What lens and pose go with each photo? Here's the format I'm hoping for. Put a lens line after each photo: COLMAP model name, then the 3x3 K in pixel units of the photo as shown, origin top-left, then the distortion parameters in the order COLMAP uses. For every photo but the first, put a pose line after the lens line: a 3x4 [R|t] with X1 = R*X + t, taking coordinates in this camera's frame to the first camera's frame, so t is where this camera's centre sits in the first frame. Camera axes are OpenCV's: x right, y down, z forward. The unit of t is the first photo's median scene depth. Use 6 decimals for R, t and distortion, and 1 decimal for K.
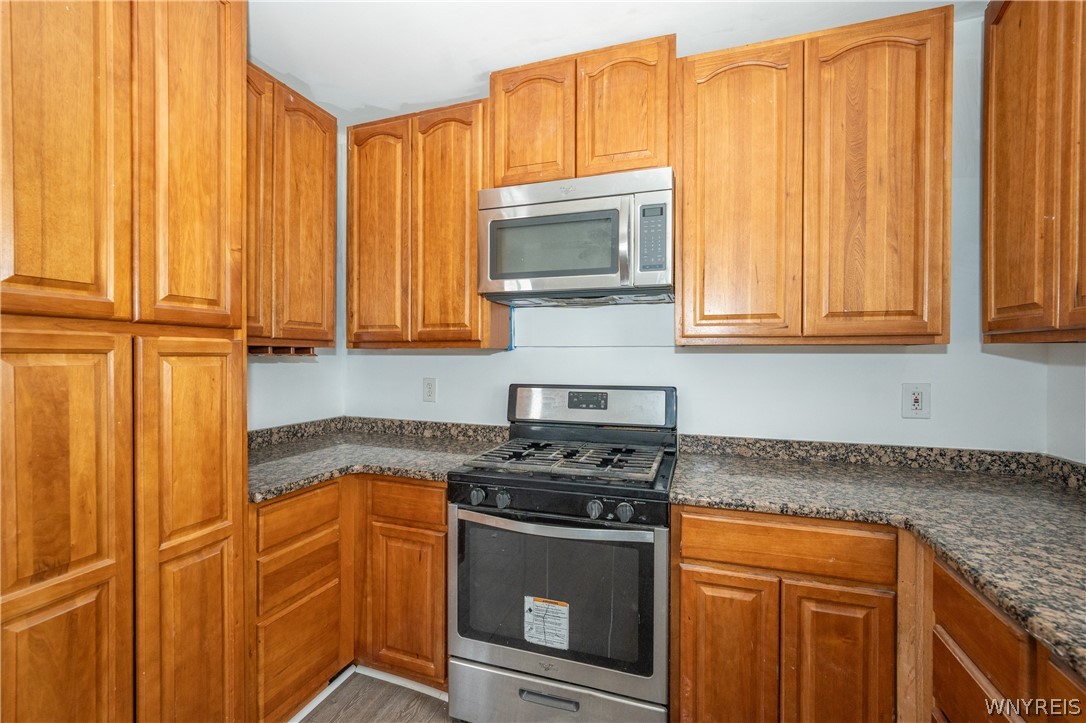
lens RADIAL K [[460.2, 0, 543.8], [0, 460.2, 359.6], [0, 0, 1]] dist [-0.018318, 0.007922]
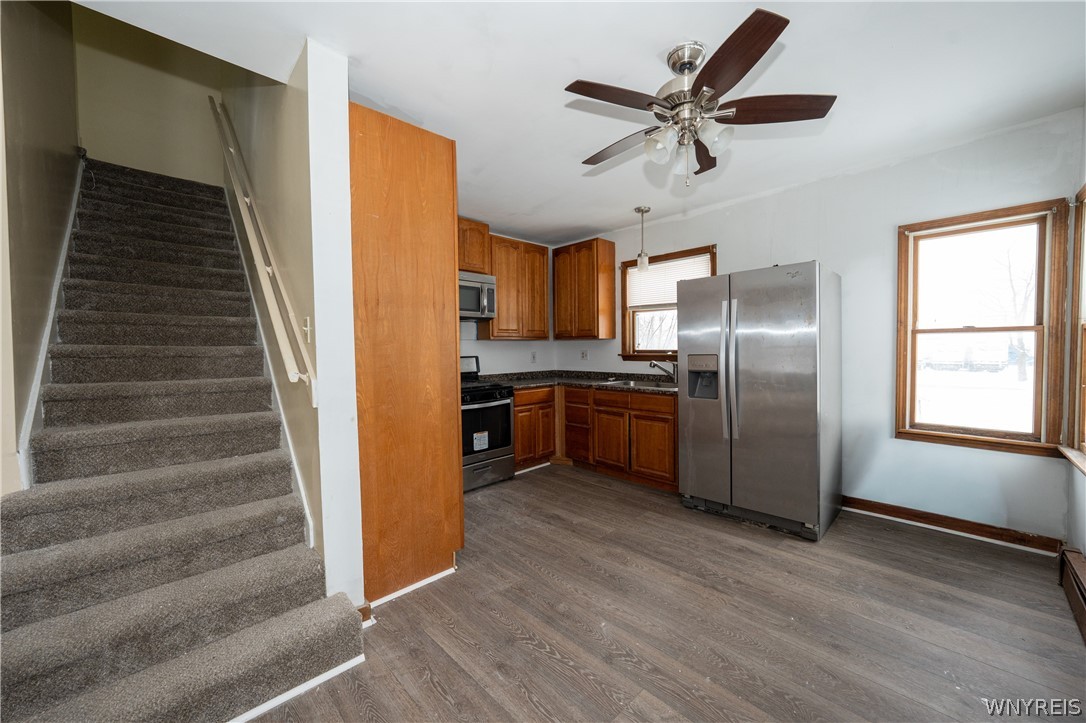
lens RADIAL K [[405.7, 0, 543.0], [0, 405.7, 361.5], [0, 0, 1]] dist [-0.029529, 0.007545]
pose [[0.460500, -0.038549, 0.886822, -1.859366], [0.021409, 0.999248, 0.032318, 0.030993], [-0.887402, 0.004104, 0.460979, -0.420607]]
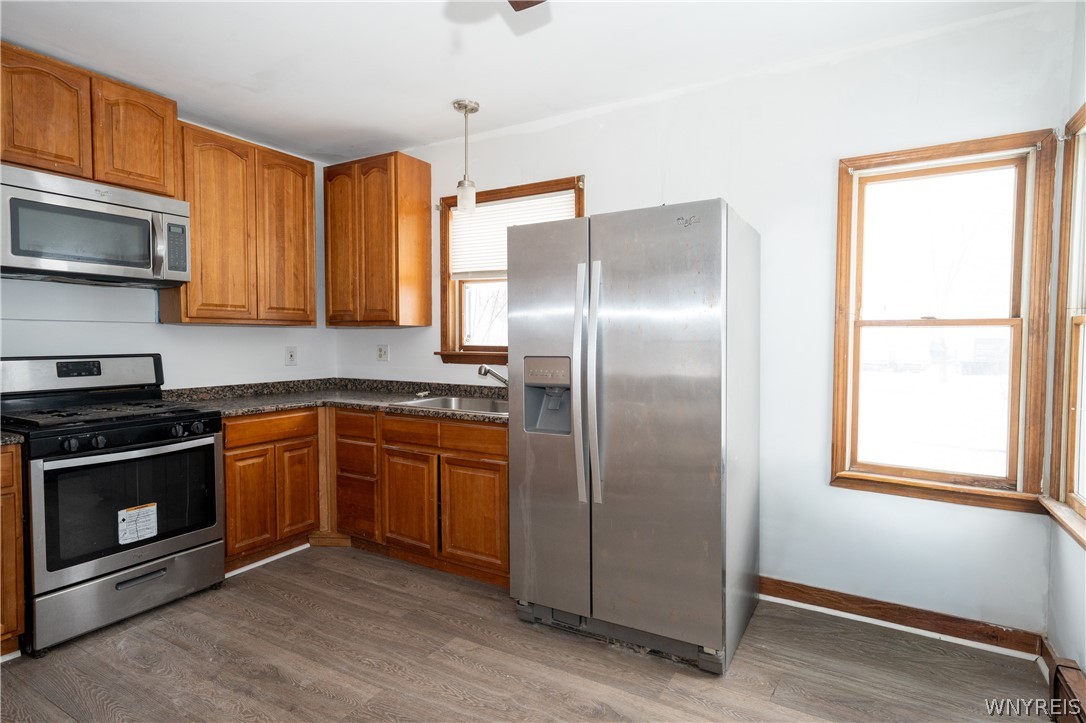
lens RADIAL K [[569.1, 0, 547.6], [0, 569.1, 361.1], [0, 0, 1]] dist [0.003618, 0.001673]
pose [[0.200026, -0.041483, 0.978912, -1.341226], [0.006482, 0.999137, 0.041015, 0.025603], [-0.979769, -0.001859, 0.200122, -0.518326]]
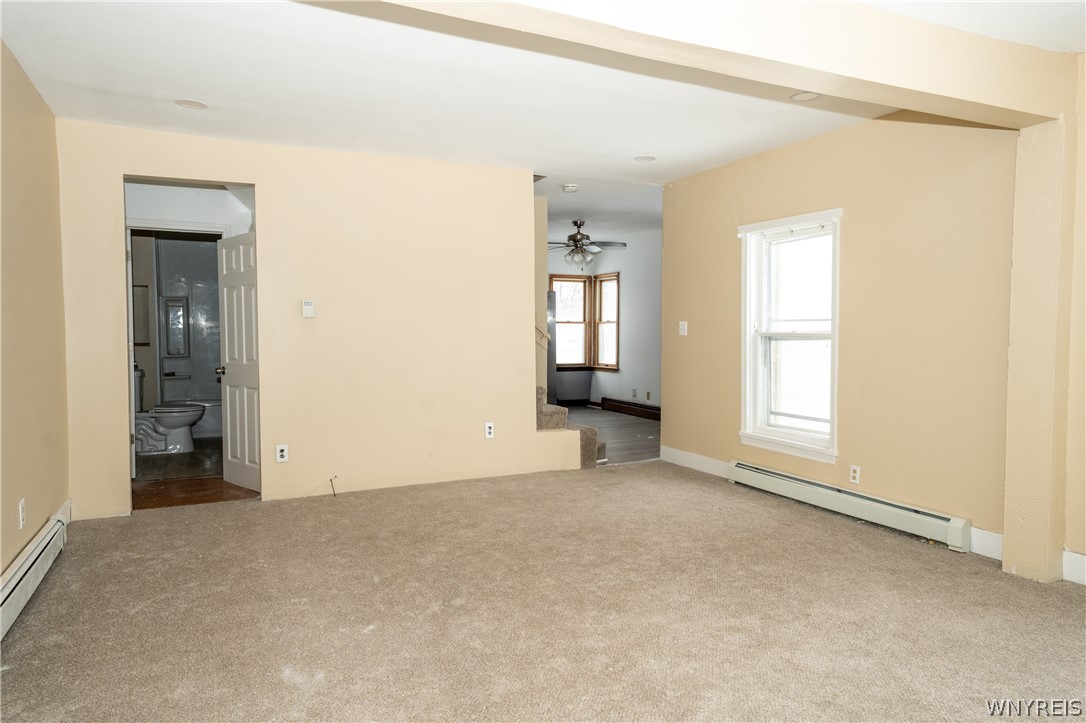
lens RADIAL K [[709.2, 0, 543.0], [0, 709.2, 361.5], [0, 0, 1]] dist [0.040542, 0.000541]
pose [[-0.692154, -0.029235, 0.721158, -4.459426], [0.004825, 0.998970, 0.045129, 0.058082], [-0.721734, 0.034716, -0.691299, 3.765523]]
